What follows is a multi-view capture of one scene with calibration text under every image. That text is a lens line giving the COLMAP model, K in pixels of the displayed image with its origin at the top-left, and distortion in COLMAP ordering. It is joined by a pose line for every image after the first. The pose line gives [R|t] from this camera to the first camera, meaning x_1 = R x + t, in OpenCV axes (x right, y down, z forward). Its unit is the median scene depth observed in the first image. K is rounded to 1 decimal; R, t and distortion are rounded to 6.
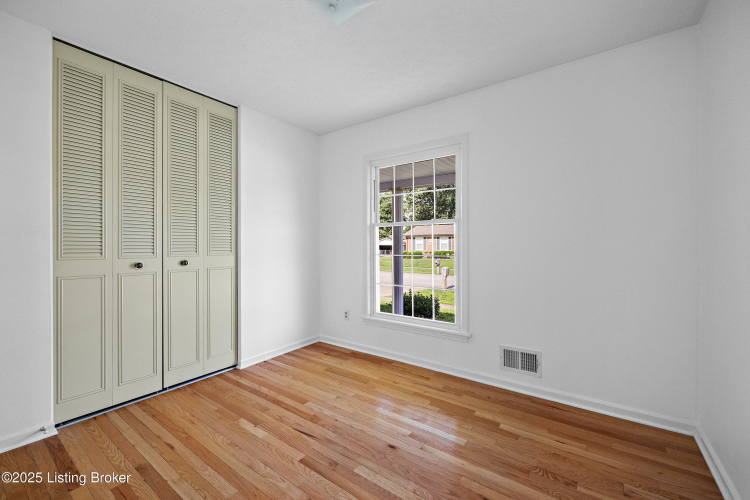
lens RADIAL K [[304.4, 0, 381.9], [0, 304.4, 242.8], [0, 0, 1]] dist [0.002474, -0.000234]
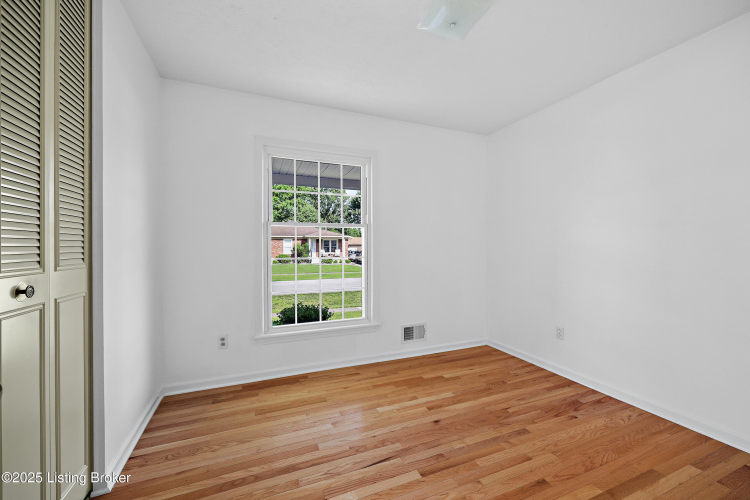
lens RADIAL K [[304.4, 0, 373.1], [0, 304.4, 248.0], [0, 0, 1]] dist [0.002474, -0.000234]
pose [[0.531299, 0.002940, 0.847179, -0.750661], [-0.010721, 0.999937, 0.003253, 0.004883], [-0.847116, -0.010811, 0.531297, 0.413806]]
